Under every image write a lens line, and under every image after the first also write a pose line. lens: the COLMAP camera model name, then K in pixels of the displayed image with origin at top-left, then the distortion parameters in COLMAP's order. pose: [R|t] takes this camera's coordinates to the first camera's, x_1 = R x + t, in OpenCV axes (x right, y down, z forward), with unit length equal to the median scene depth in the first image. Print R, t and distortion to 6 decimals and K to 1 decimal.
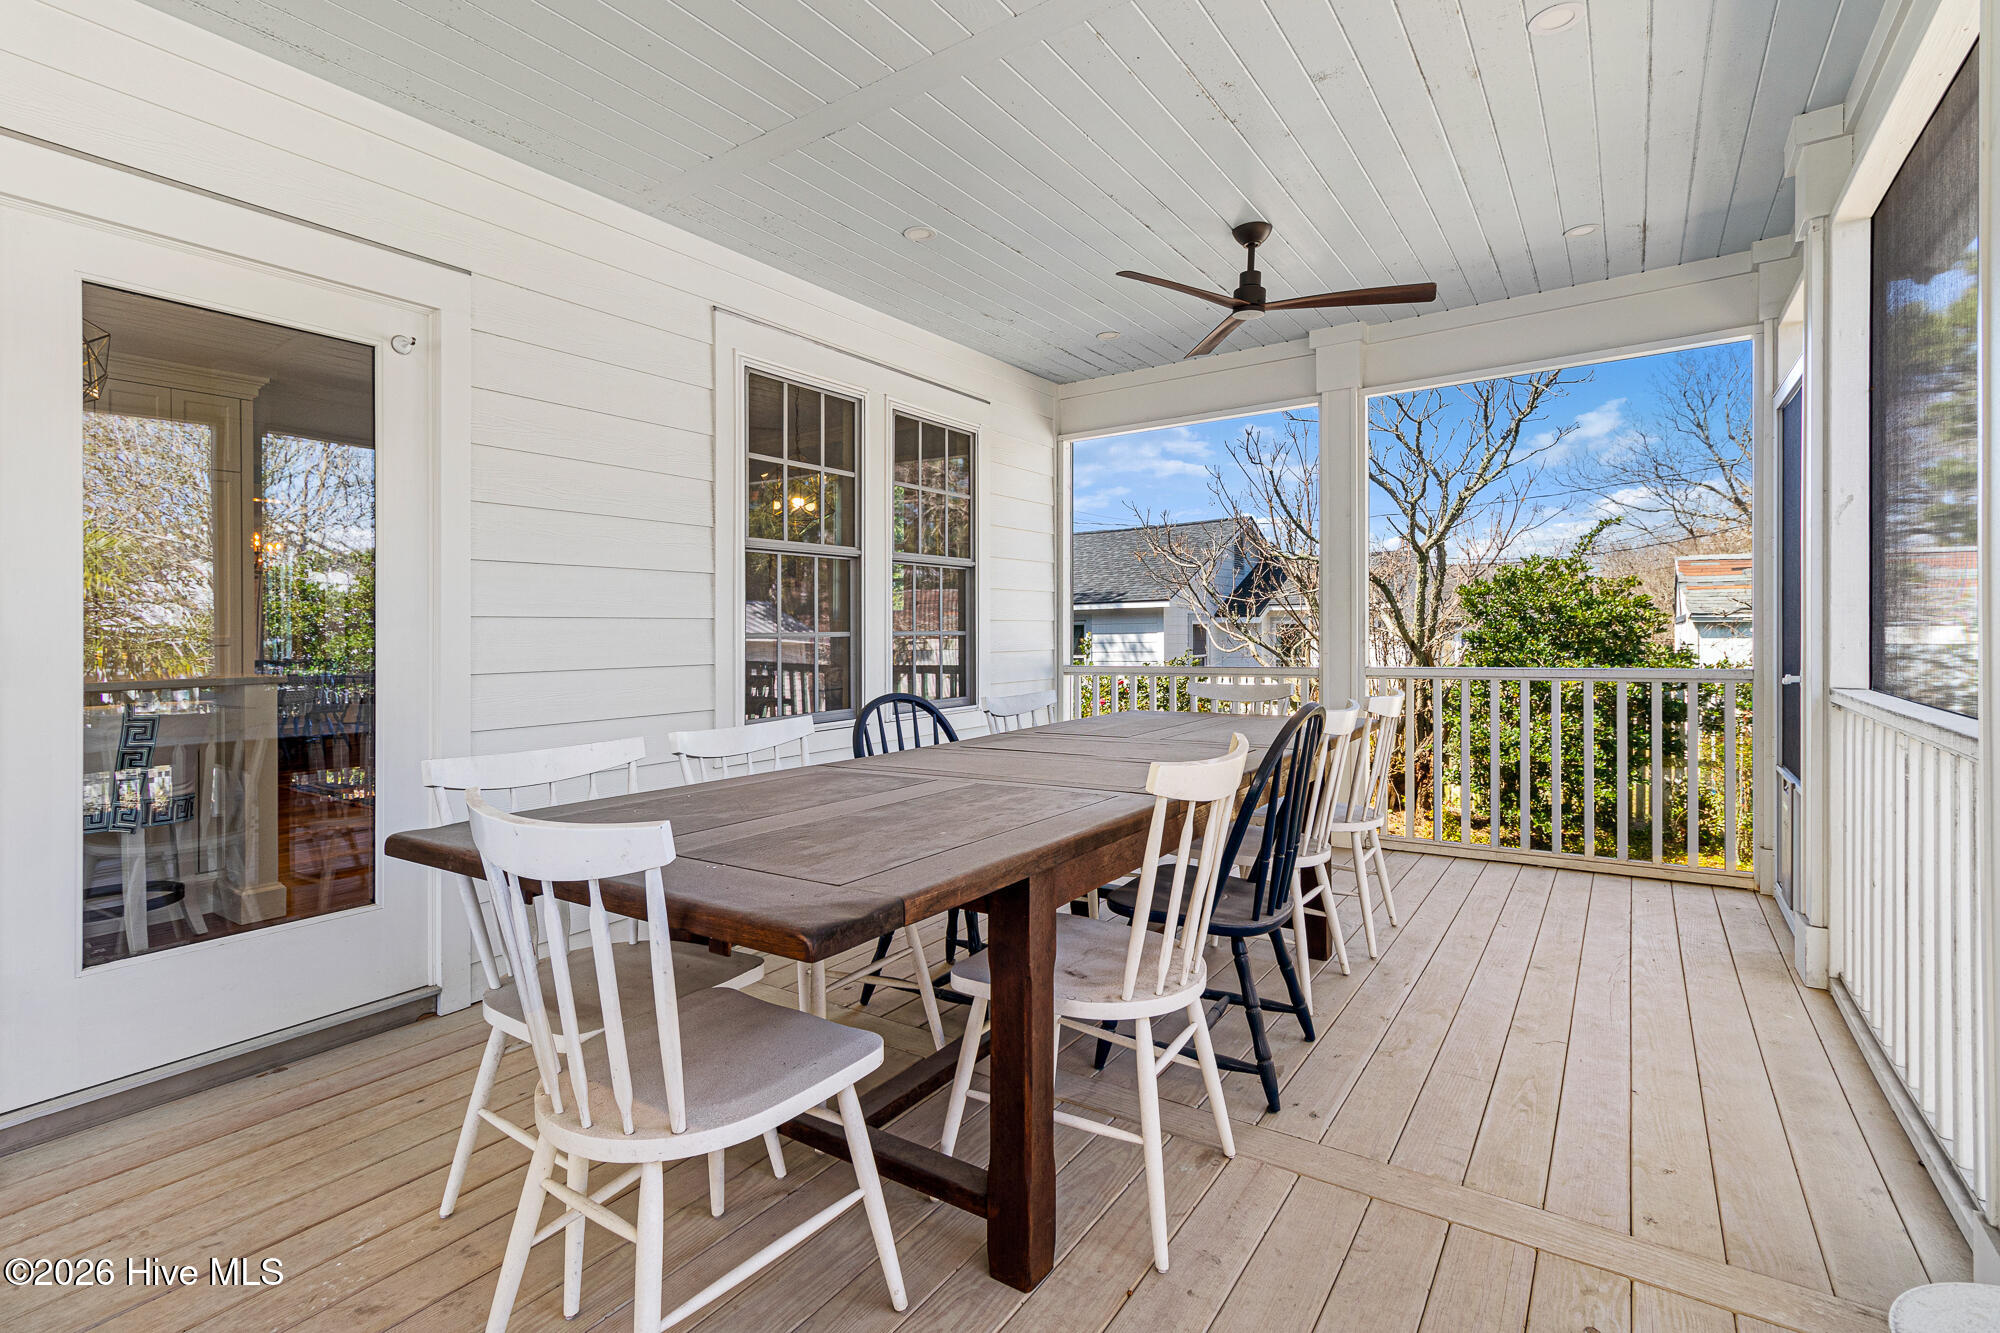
lens RADIAL K [[941.9, 0, 1008.0], [0, 941.9, 652.8], [0, 0, 1]] dist [-0.001149, 0.000458]
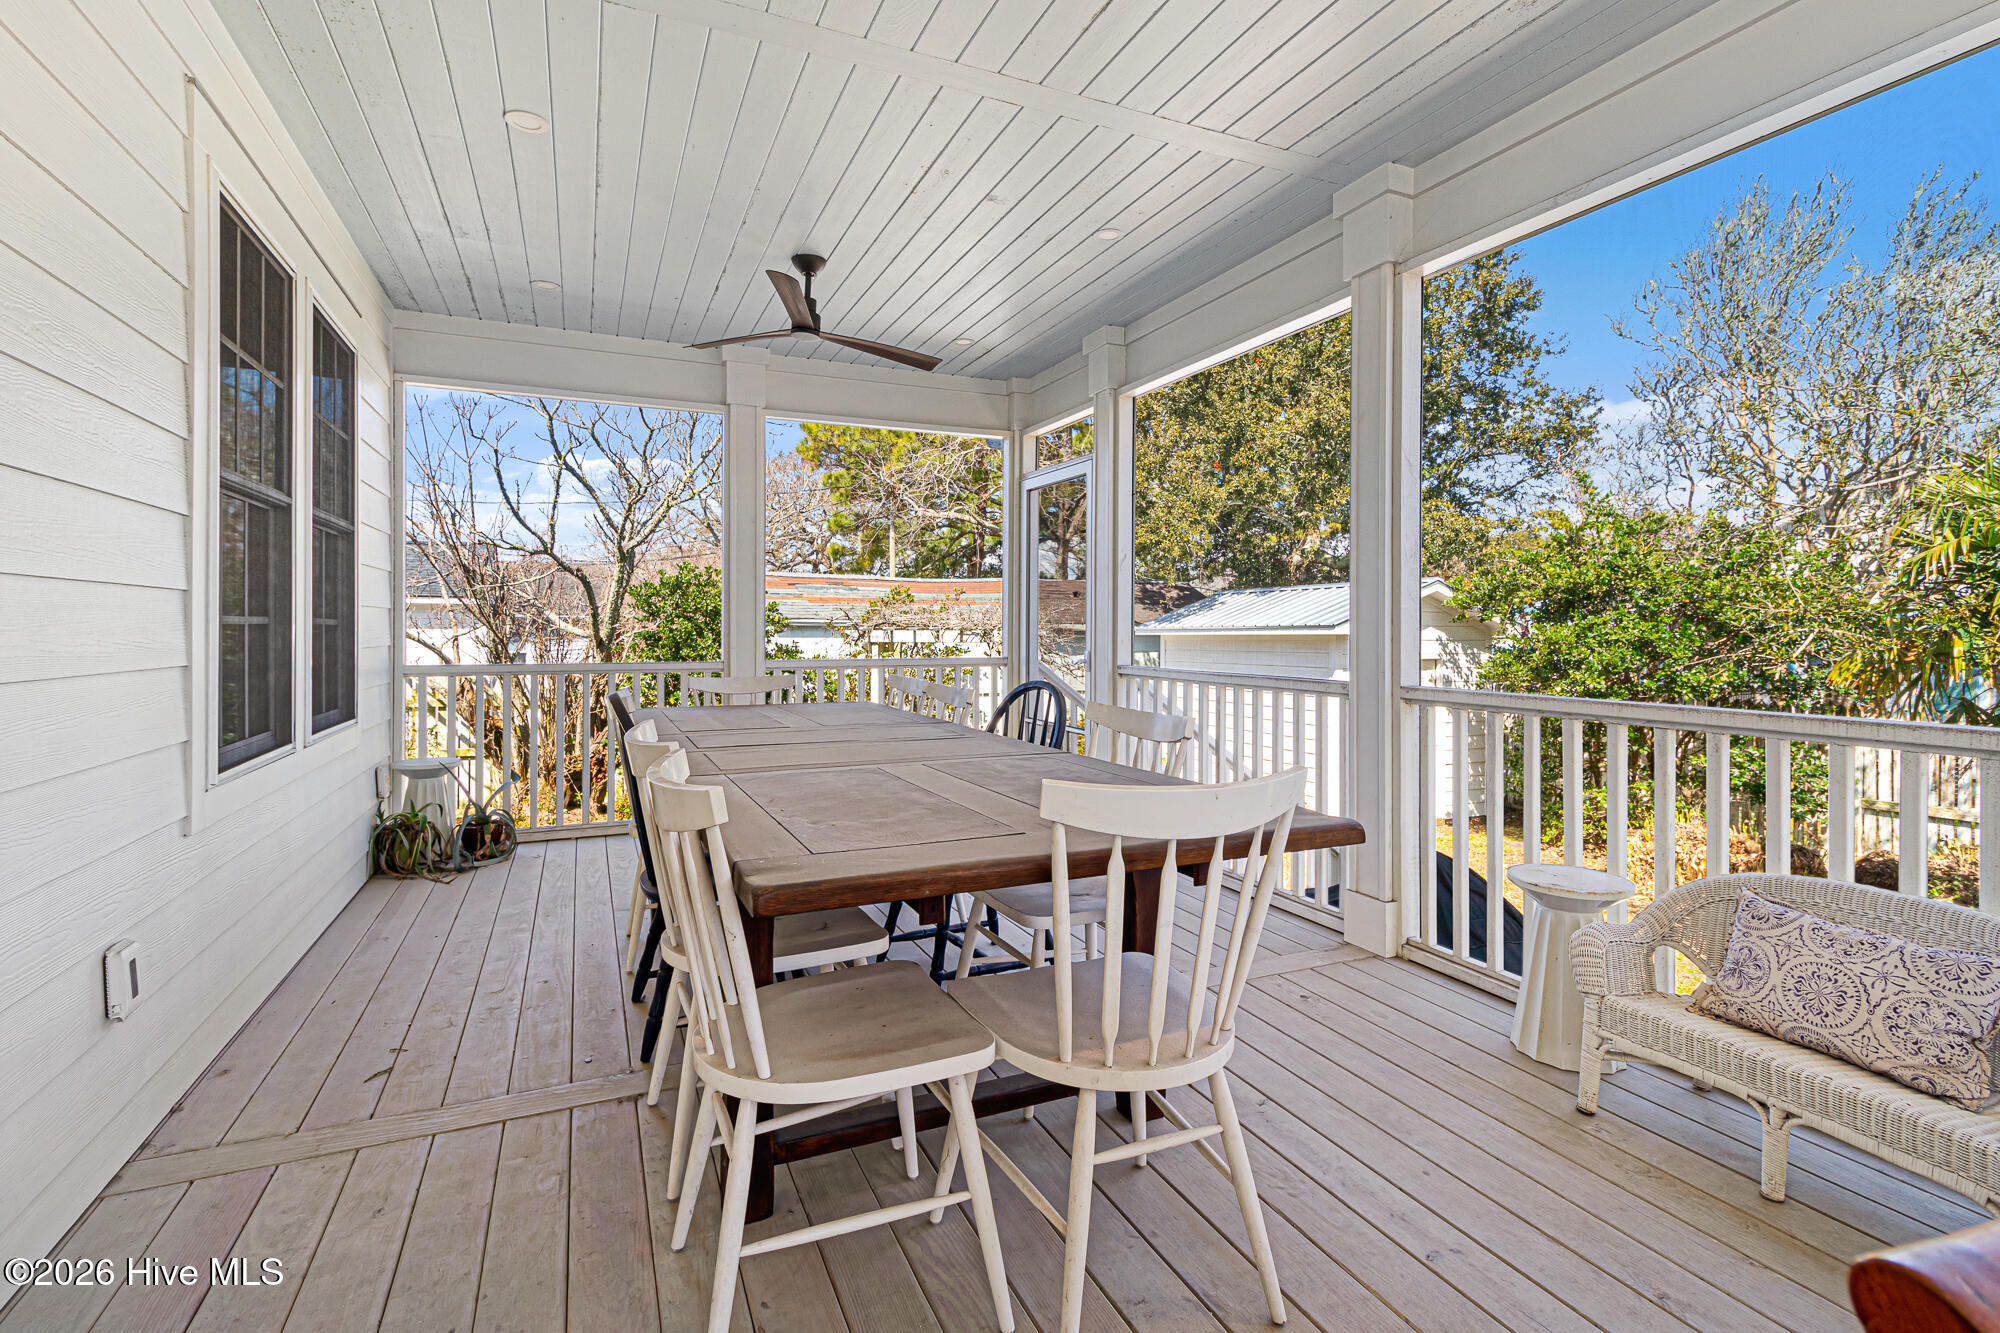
lens RADIAL K [[941.9, 0, 1007.8], [0, 941.9, 655.9], [0, 0, 1]] dist [-0.001149, 0.000458]
pose [[0.533732, -0.005424, 0.845636, -0.476968], [0.001405, 0.999984, 0.005527, 0.003384], [-0.845652, -0.001762, 0.533731, 0.196827]]
